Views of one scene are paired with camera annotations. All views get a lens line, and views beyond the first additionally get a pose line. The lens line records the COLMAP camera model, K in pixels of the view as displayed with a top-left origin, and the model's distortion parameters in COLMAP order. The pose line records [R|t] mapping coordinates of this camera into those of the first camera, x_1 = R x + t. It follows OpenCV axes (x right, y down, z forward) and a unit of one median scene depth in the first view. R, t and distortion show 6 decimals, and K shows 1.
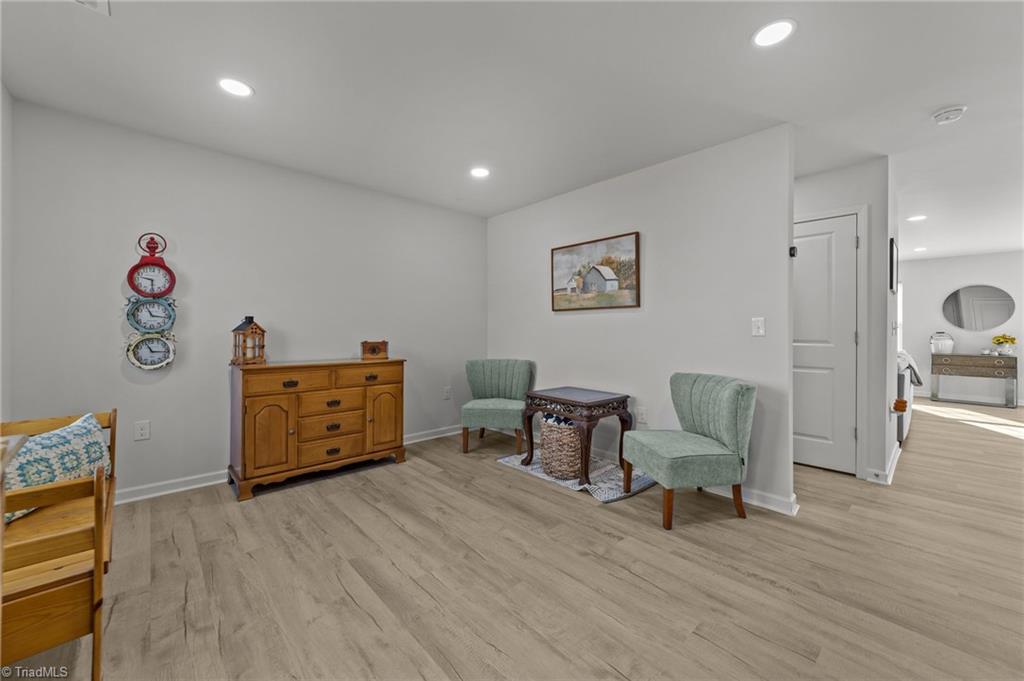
lens RADIAL K [[389.0, 0, 500.2], [0, 389.0, 334.0], [0, 0, 1]] dist [0.001204, 0.000250]
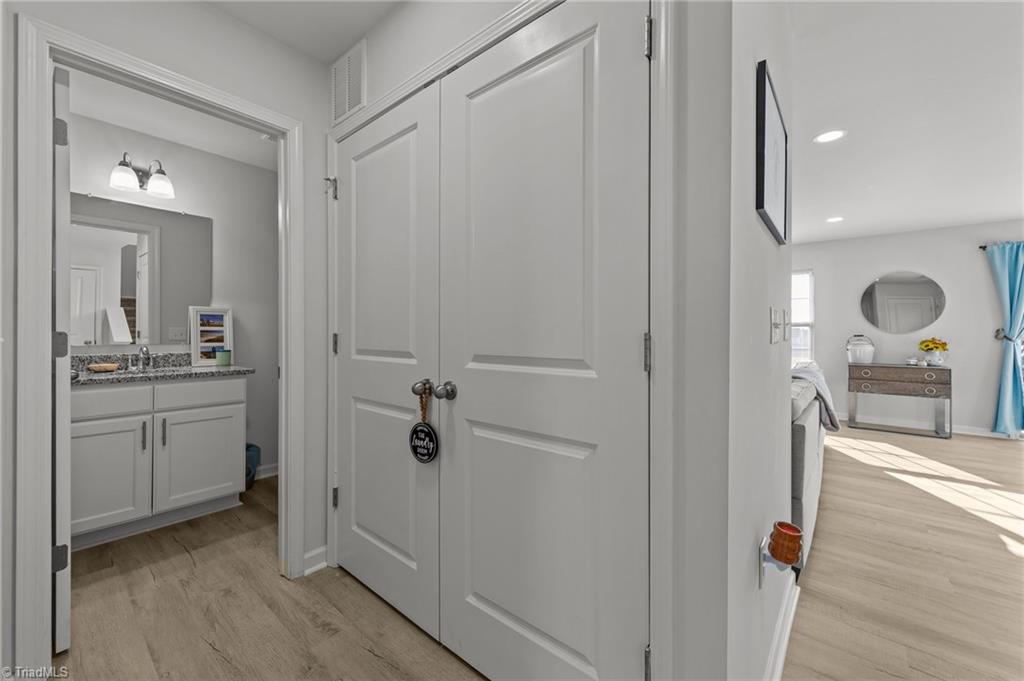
lens RADIAL K [[396.4, 0, 512.1], [0, 396.4, 334.5], [0, 0, 1]] dist [0.000710, 0.000225]
pose [[0.990486, -0.000201, 0.137616, 0.388993], [0.001186, 0.999974, -0.007075, -0.000955], [-0.137611, 0.007171, 0.990460, 0.359105]]
